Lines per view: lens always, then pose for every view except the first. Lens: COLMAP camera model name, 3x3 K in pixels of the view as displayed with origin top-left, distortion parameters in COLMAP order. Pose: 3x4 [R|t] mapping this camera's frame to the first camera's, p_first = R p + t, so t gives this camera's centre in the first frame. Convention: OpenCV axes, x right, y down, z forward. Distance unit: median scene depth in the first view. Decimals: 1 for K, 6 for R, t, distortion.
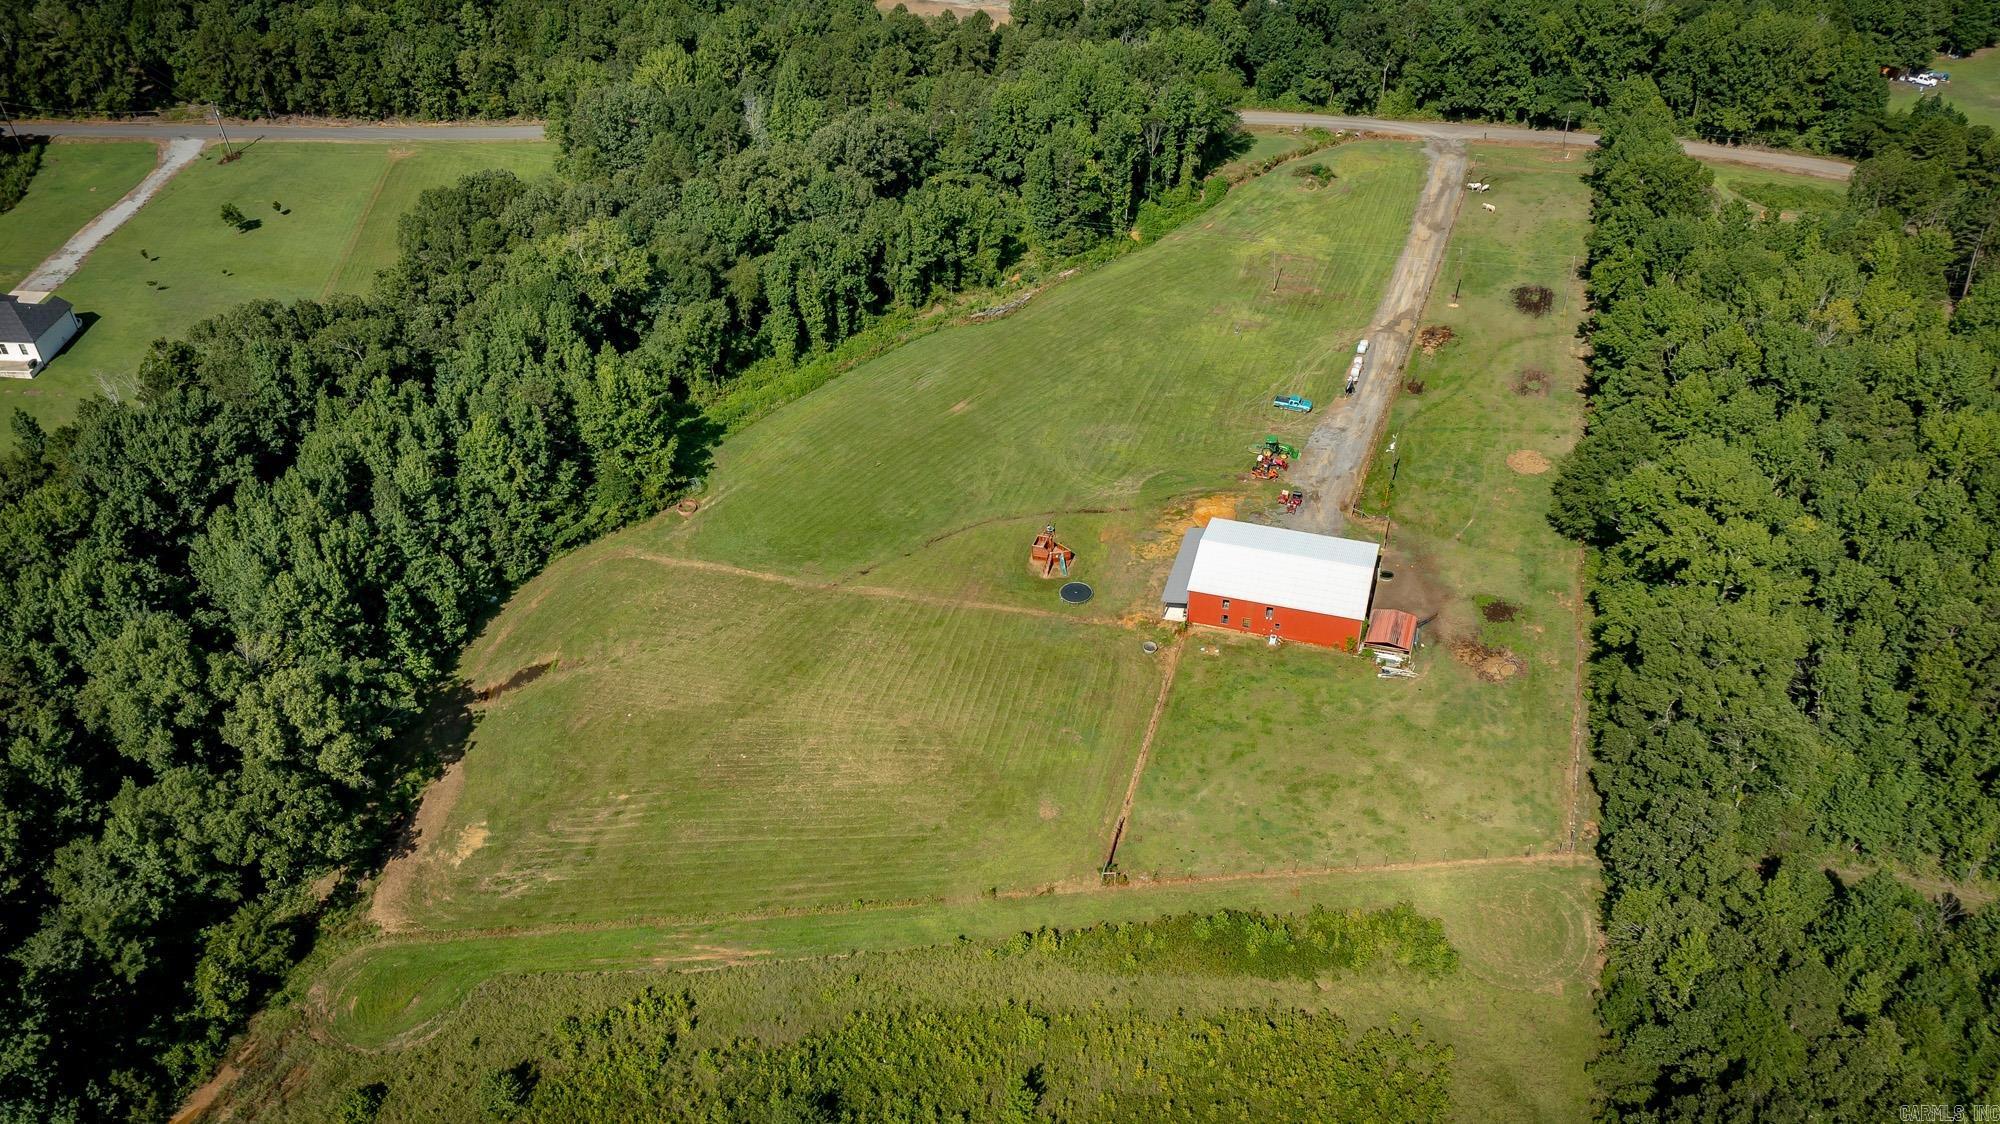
lens RADIAL K [[1601.5, 0, 998.4], [0, 1601.5, 553.6], [0, 0, 1]] dist [0.006812, 0.015224]
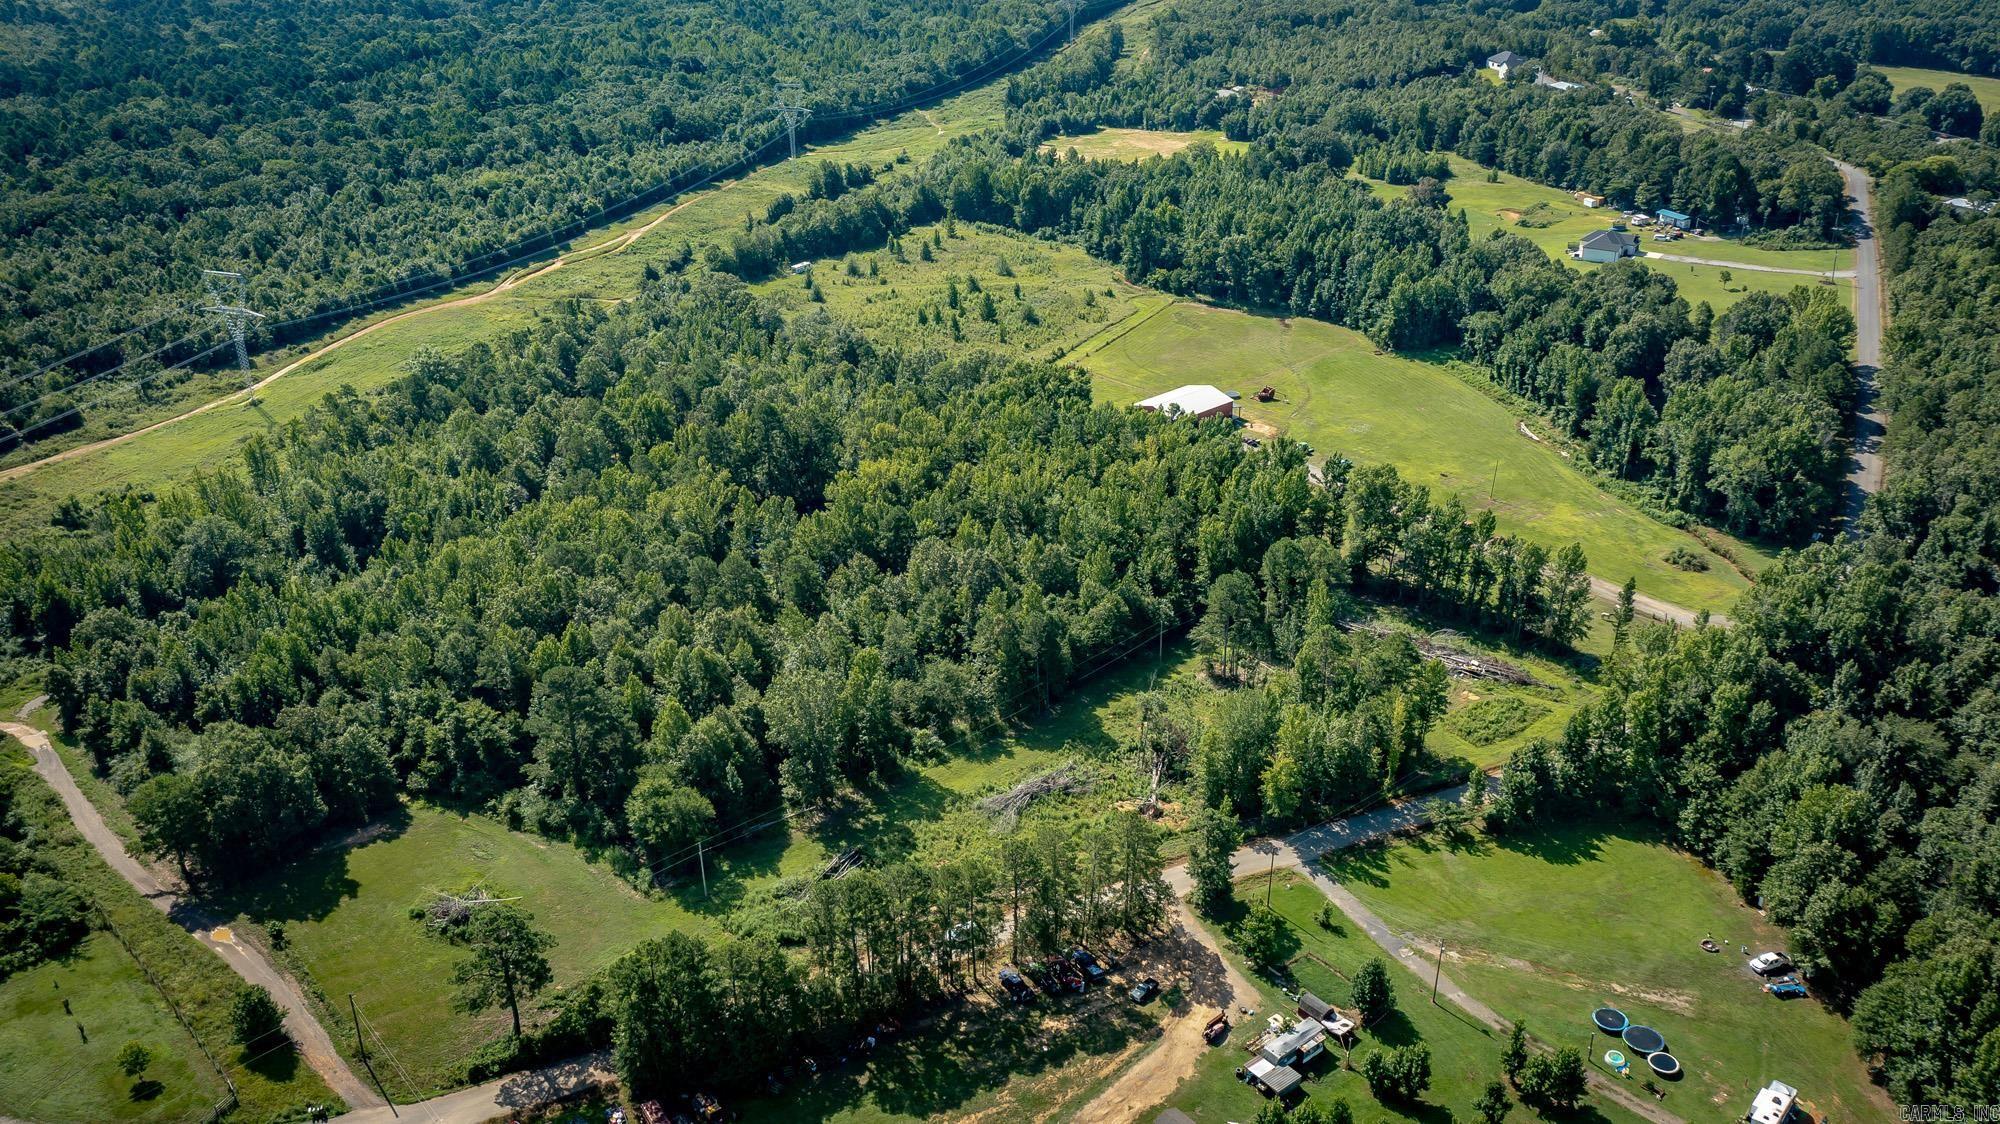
lens RADIAL K [[1601.5, 0, 998.4], [0, 1601.5, 553.6], [0, 0, 1]] dist [0.006812, 0.015224]
pose [[-0.515015, 0.394355, -0.761080, 1.529662], [-0.498994, 0.584006, 0.640267, -0.842165], [0.696968, 0.709522, -0.103991, 0.945582]]
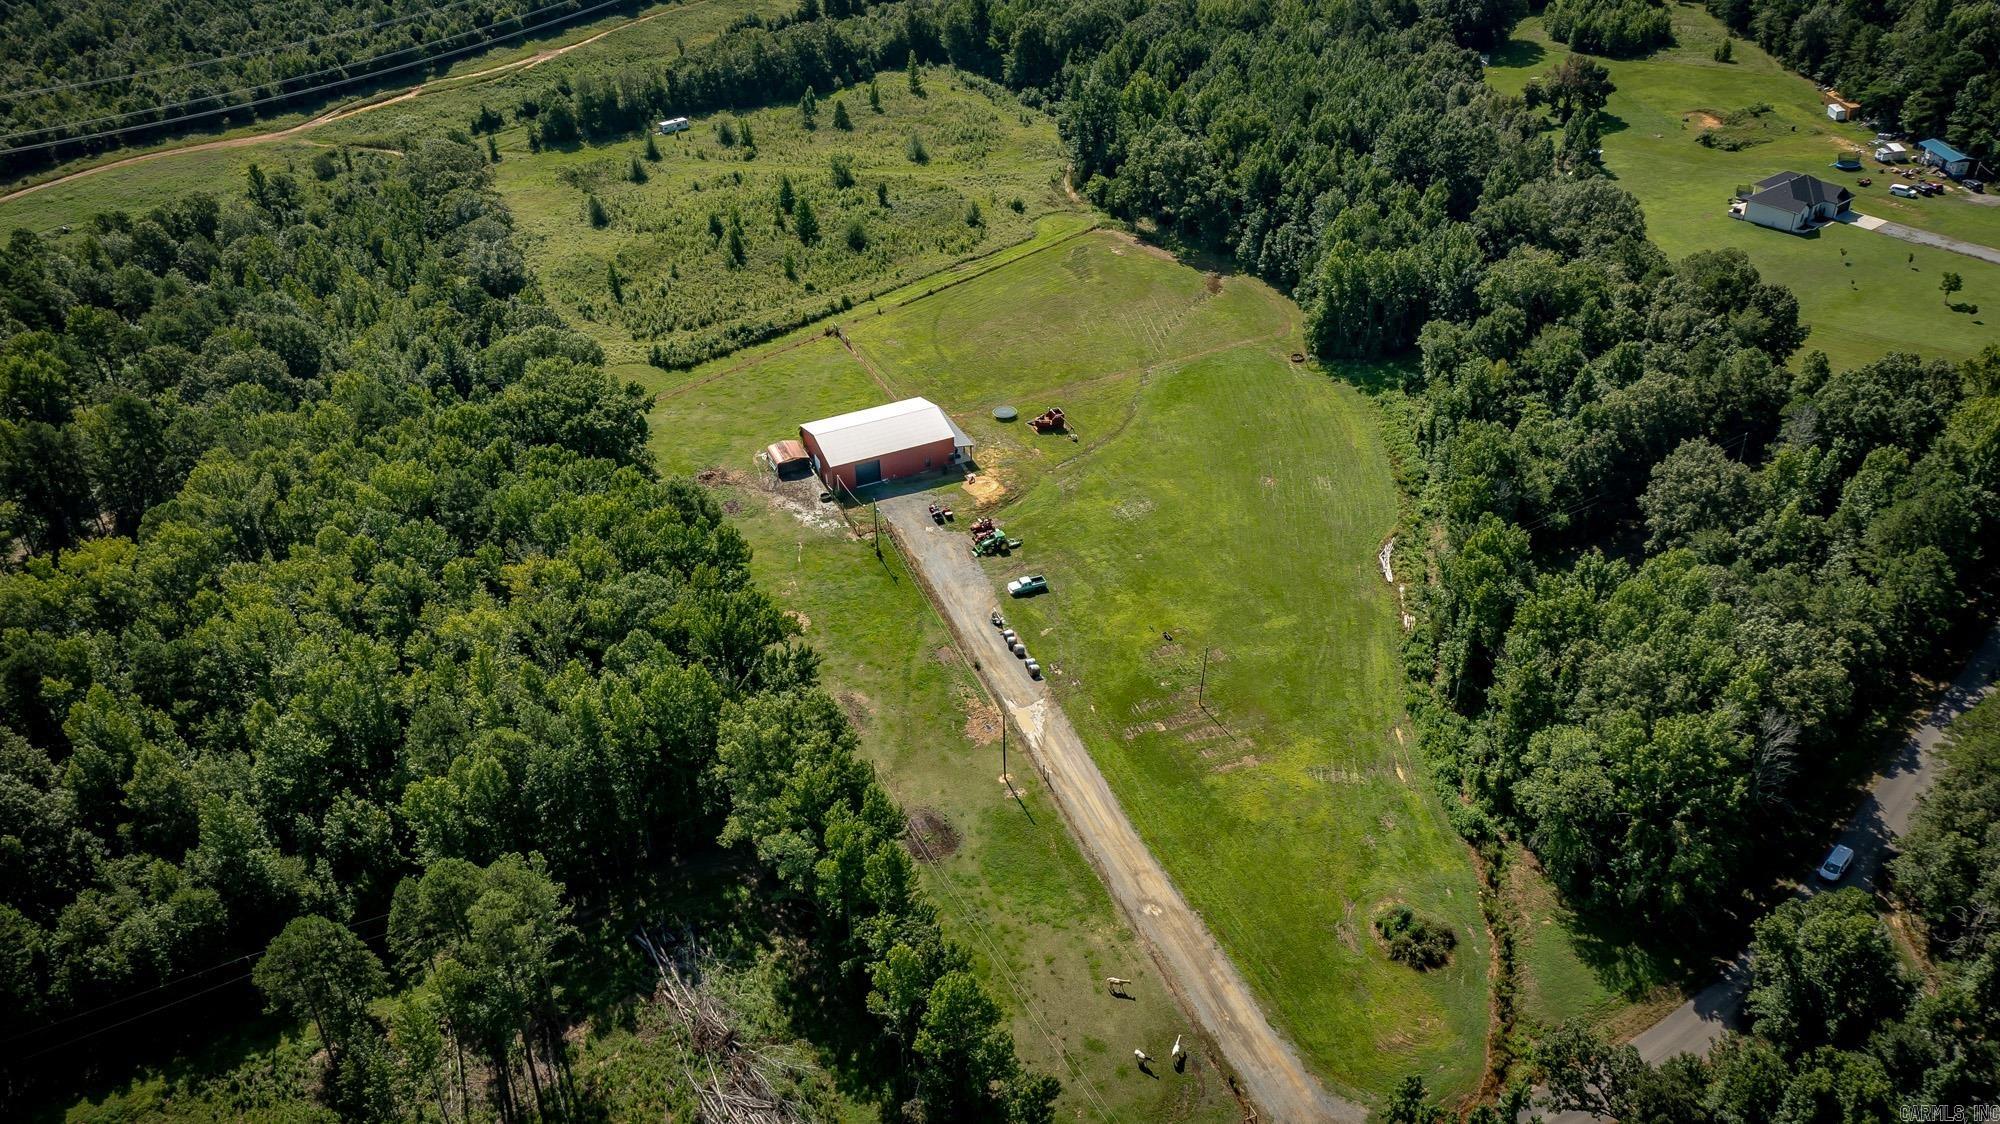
lens RADIAL K [[1601.5, 0, 998.4], [0, 1601.5, 553.6], [0, 0, 1]] dist [0.006812, 0.015224]
pose [[-0.738488, 0.402662, -0.540832, 0.695017], [-0.373311, 0.423779, 0.825258, -0.855927], [0.561493, 0.811341, -0.162637, 1.079039]]
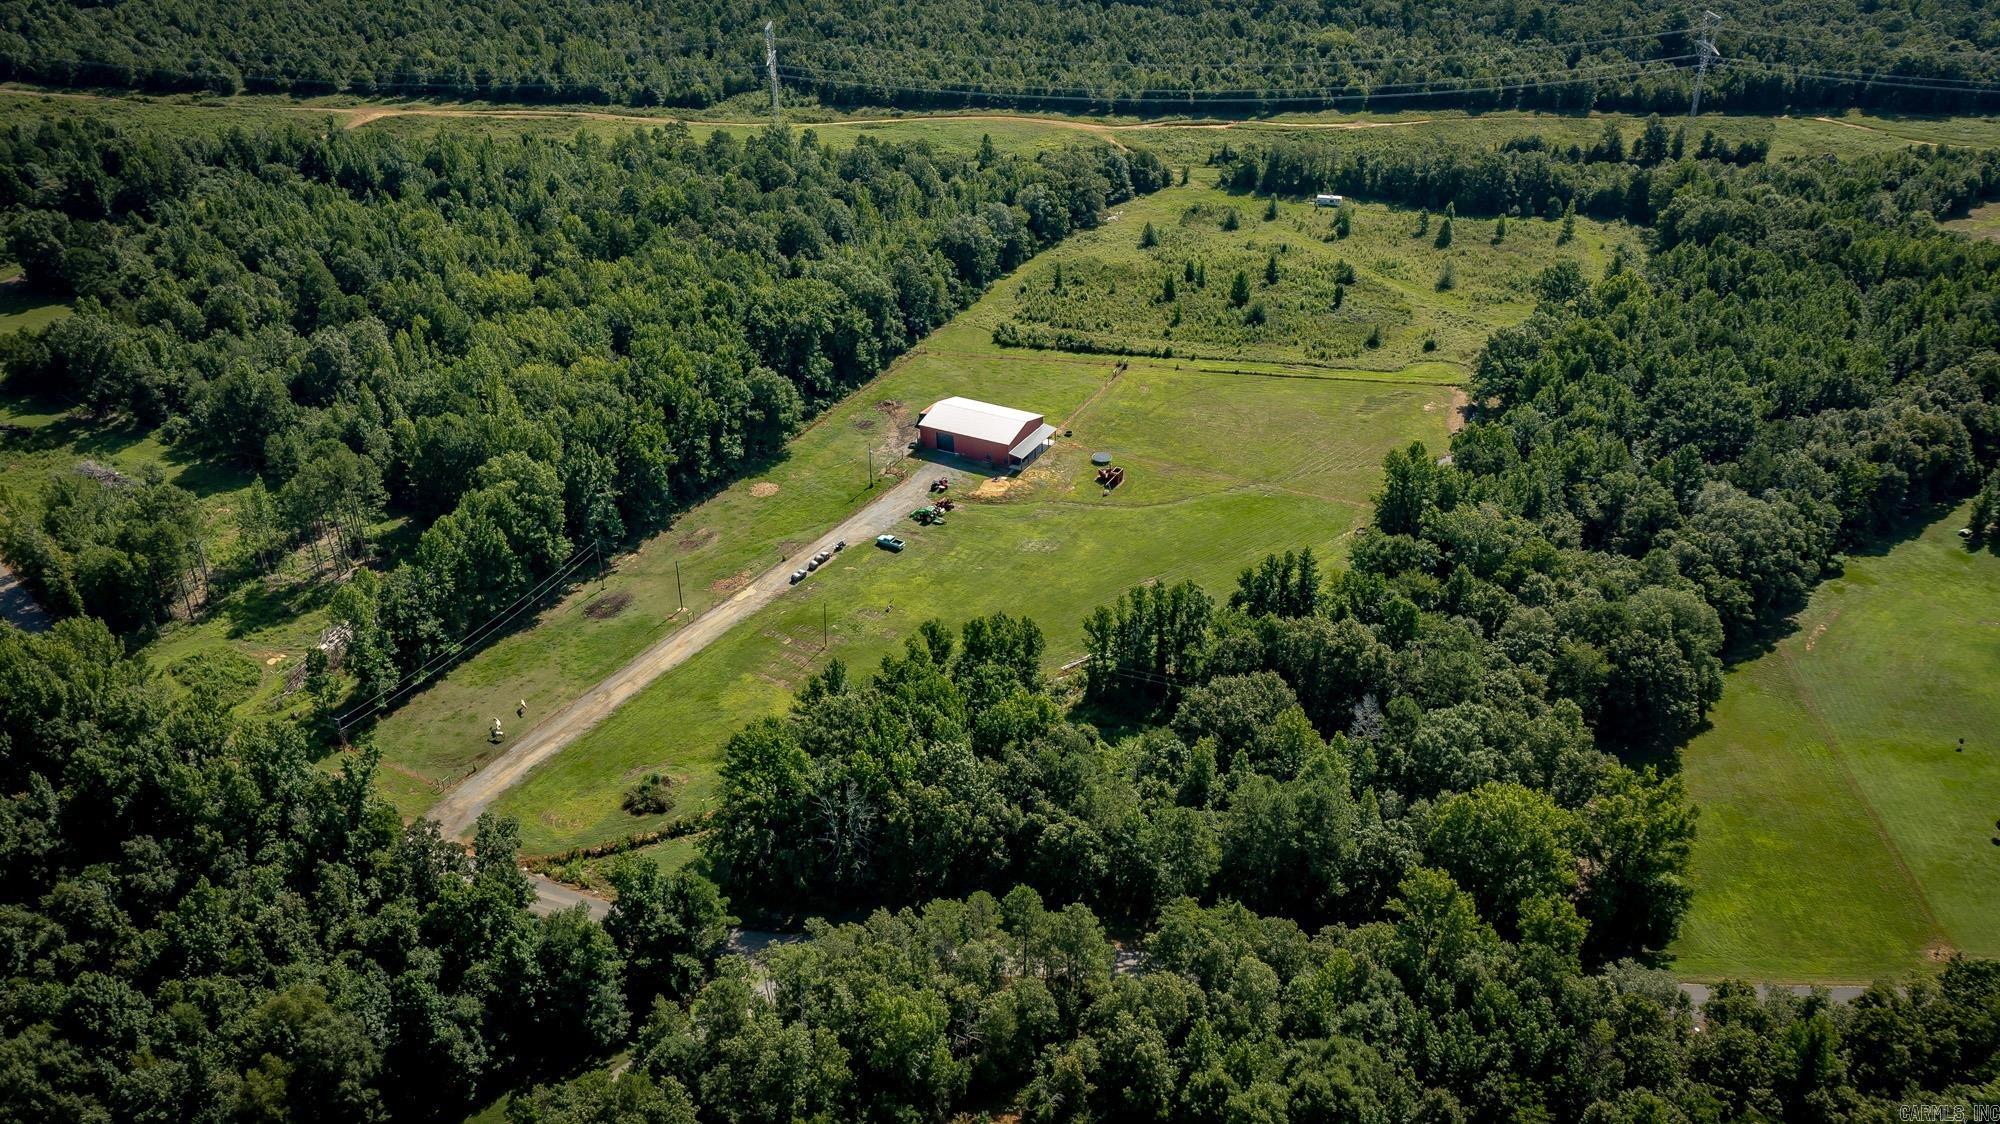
lens RADIAL K [[1601.5, 0, 998.4], [0, 1601.5, 553.6], [0, 0, 1]] dist [0.006812, 0.015224]
pose [[-0.981538, -0.063722, 0.180339, -0.114805], [0.142168, 0.387678, 0.910766, -1.168433], [-0.127949, 0.919590, -0.371462, 1.398213]]
